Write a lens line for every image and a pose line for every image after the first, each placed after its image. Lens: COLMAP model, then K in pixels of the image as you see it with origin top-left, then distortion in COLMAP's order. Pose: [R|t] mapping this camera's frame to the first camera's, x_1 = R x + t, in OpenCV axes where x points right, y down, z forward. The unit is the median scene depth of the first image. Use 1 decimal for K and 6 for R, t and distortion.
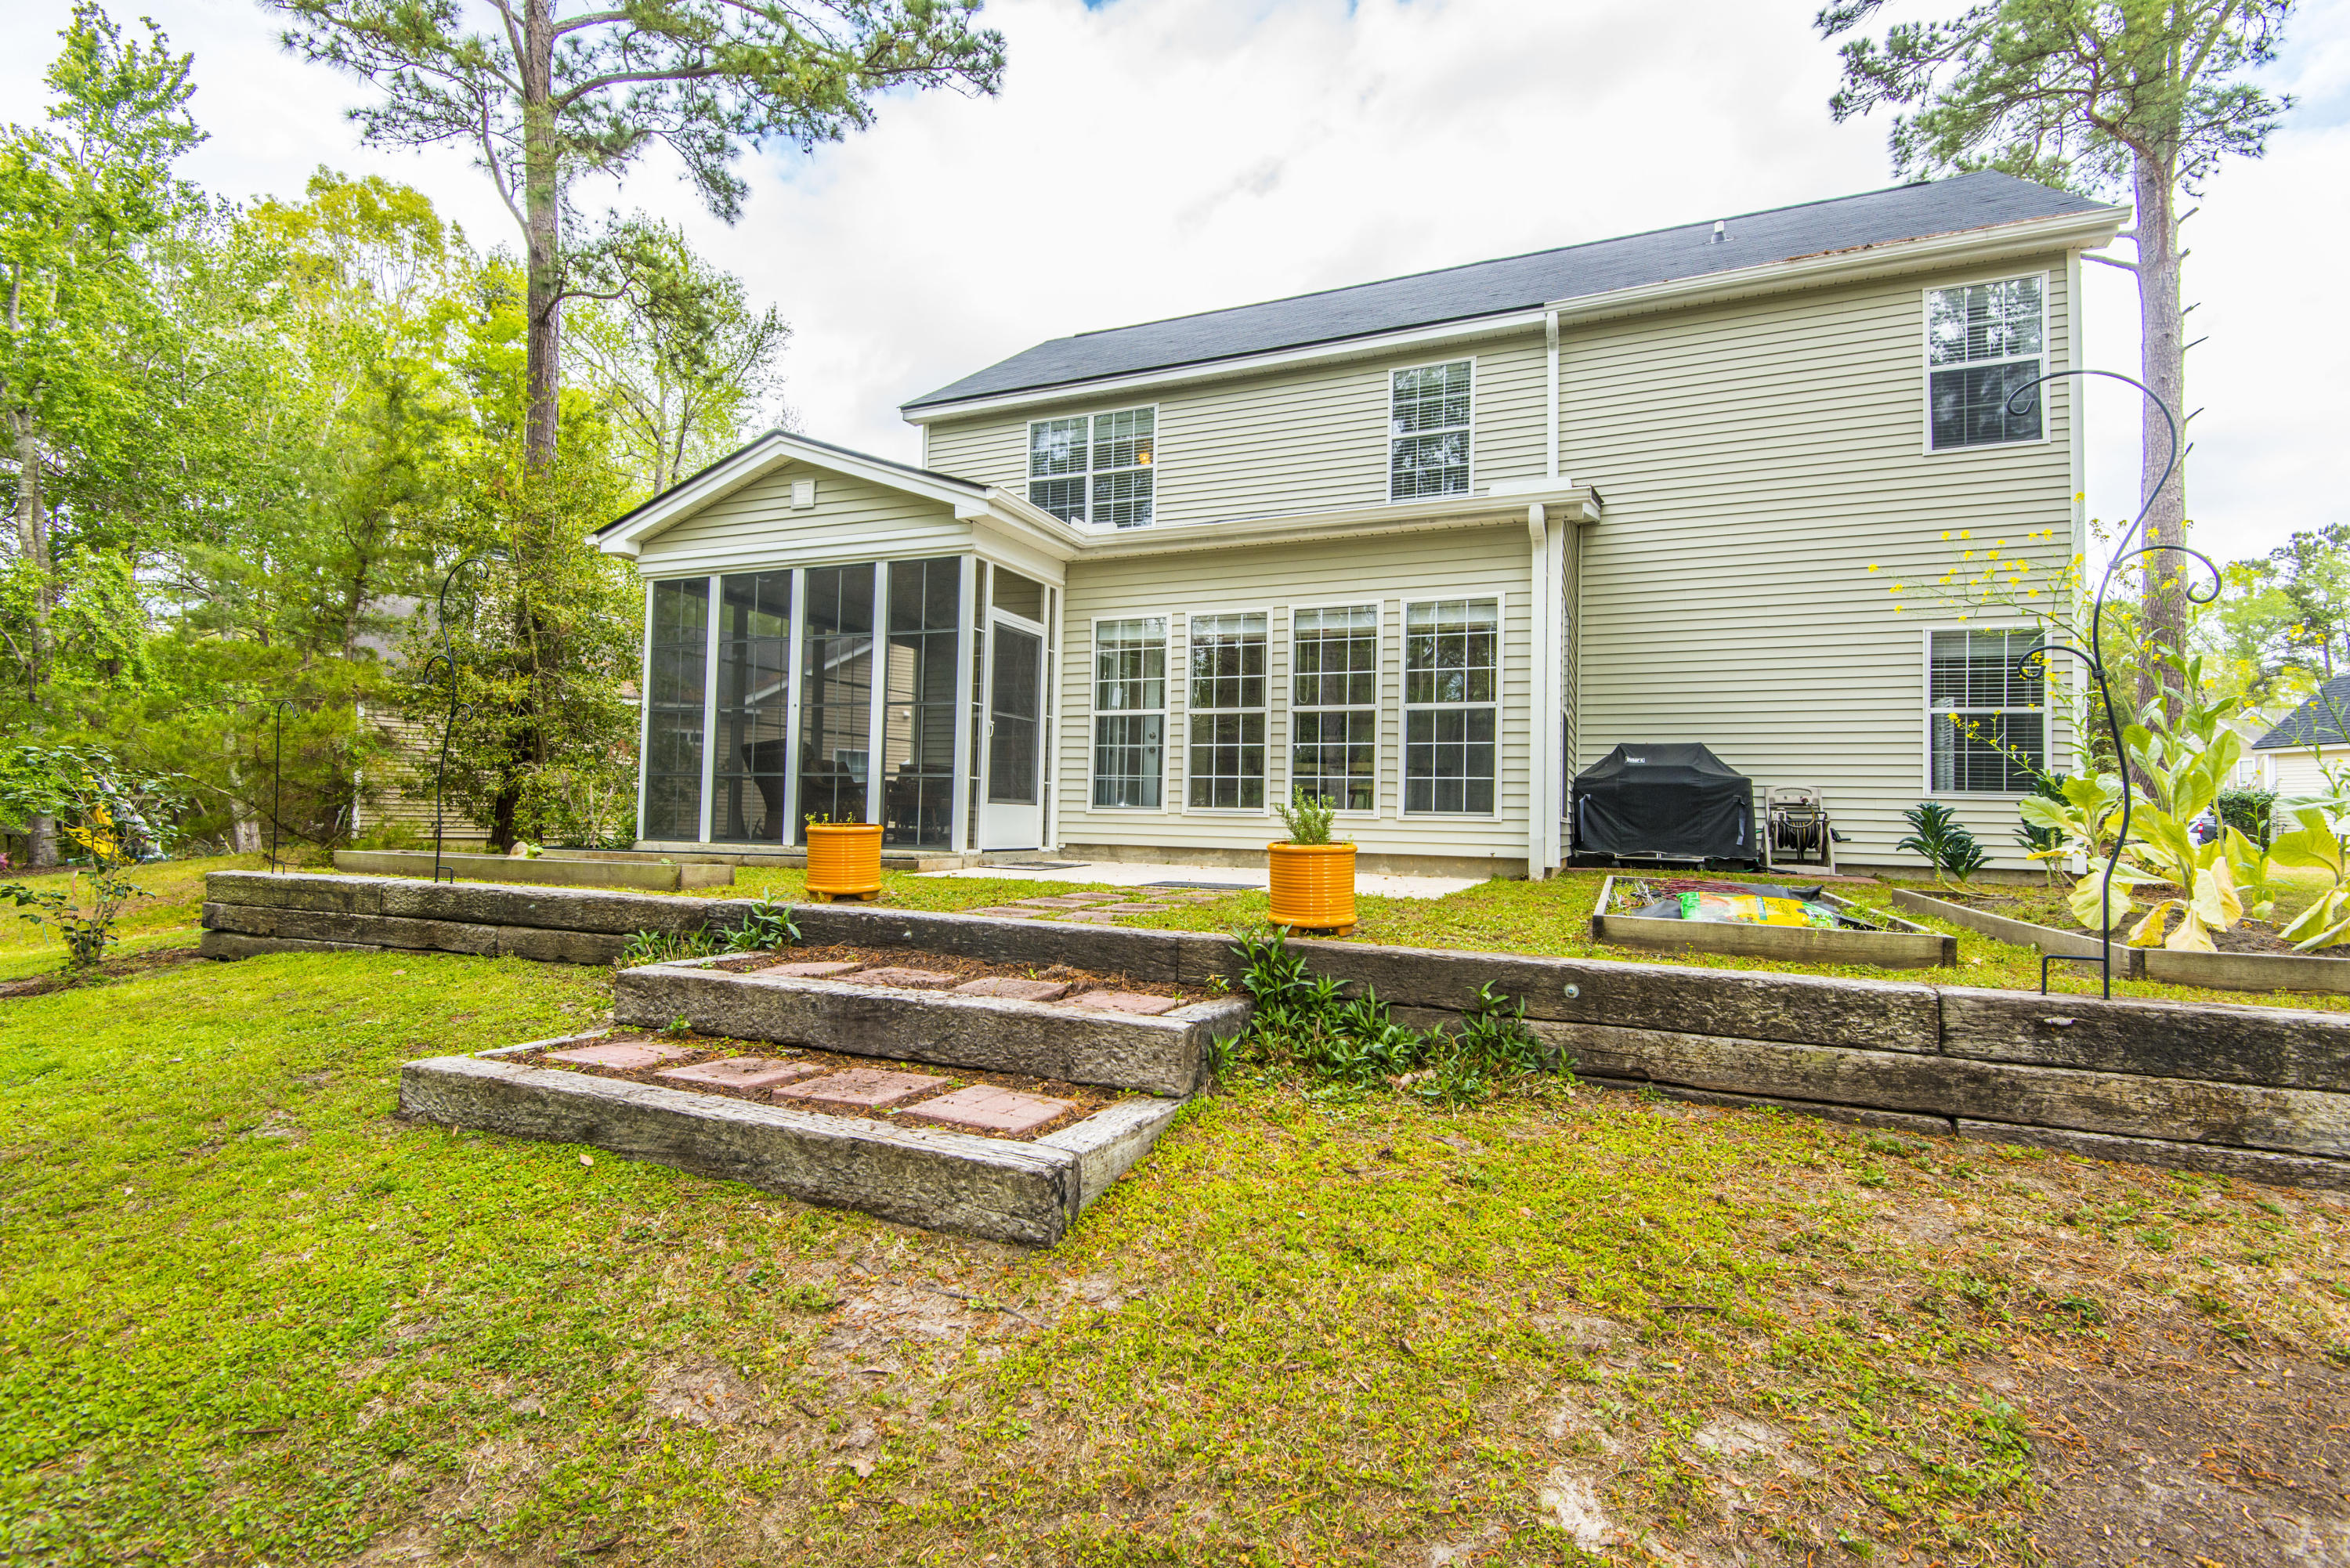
lens RADIAL K [[1072.0, 0, 1175.0], [0, 1072.0, 784.0], [0, 0, 1]] dist [0.002725, -0.000432]
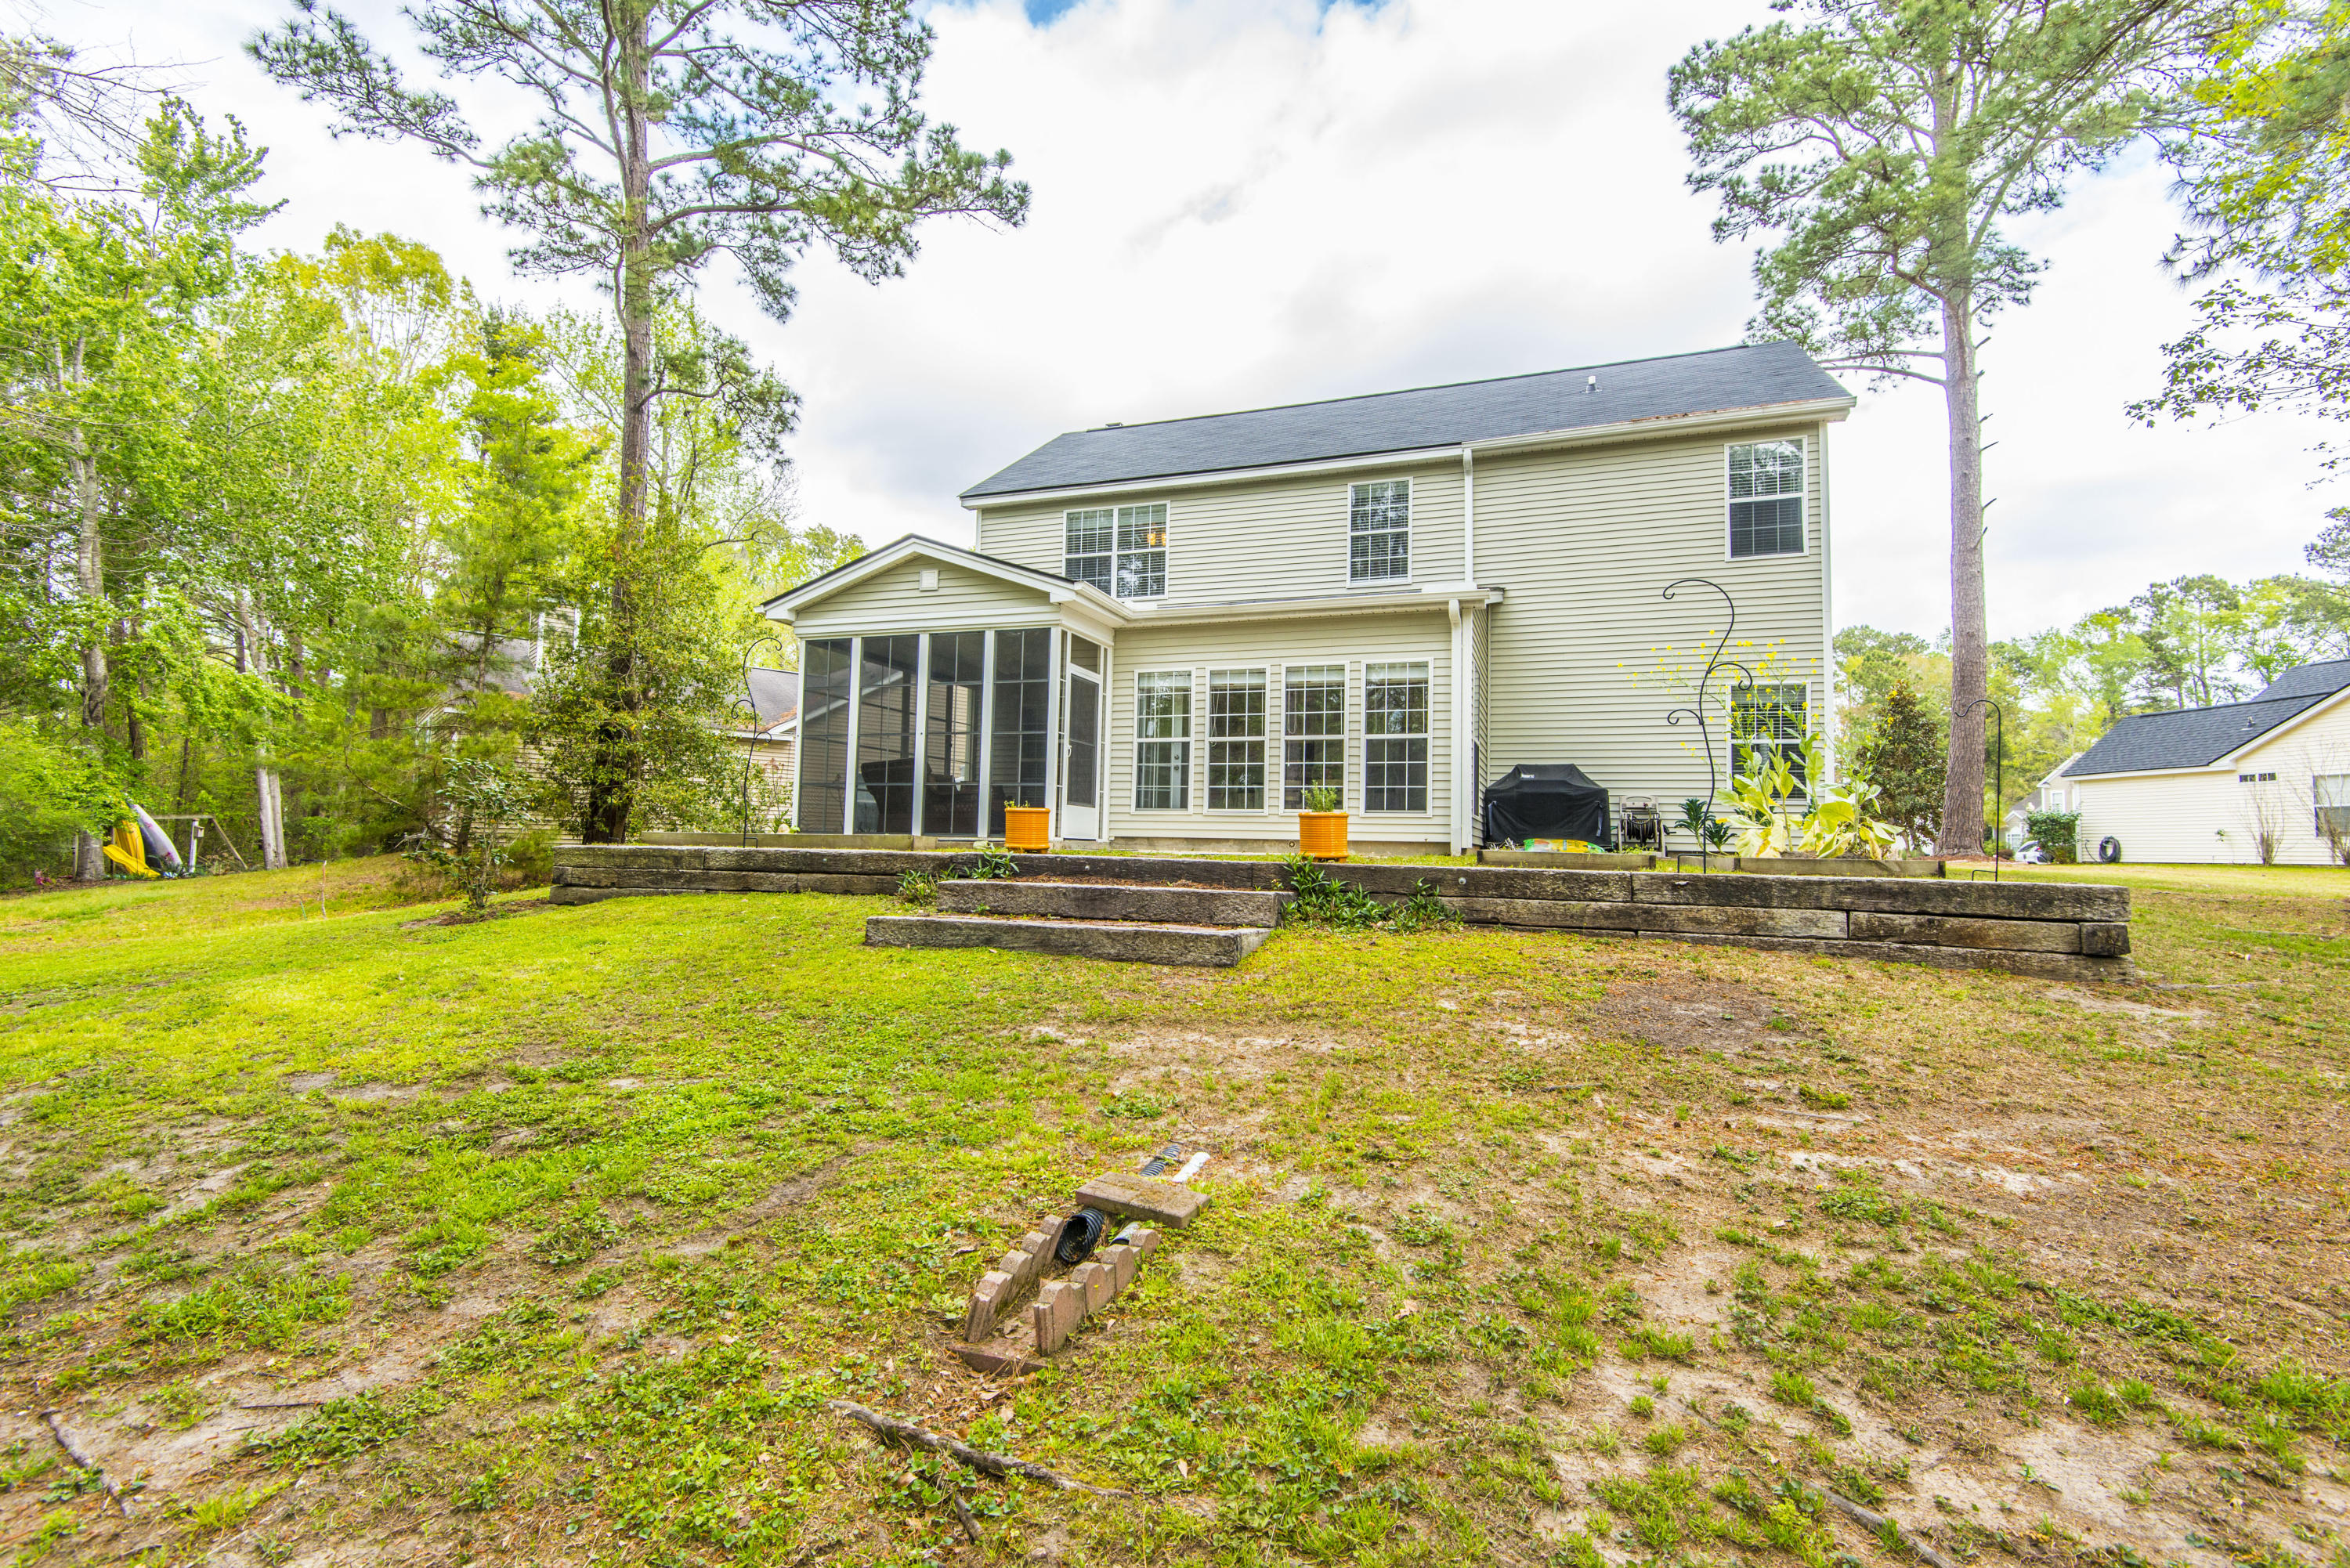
lens RADIAL K [[1042.8, 0, 1175.0], [0, 1042.8, 784.0], [0, 0, 1]] dist [0.010616, 0.000218]
pose [[0.998947, 0.002384, 0.045826, -0.086445], [-0.001148, 0.999636, -0.026970, 0.024350], [-0.045874, 0.026889, 0.998585, -0.317633]]
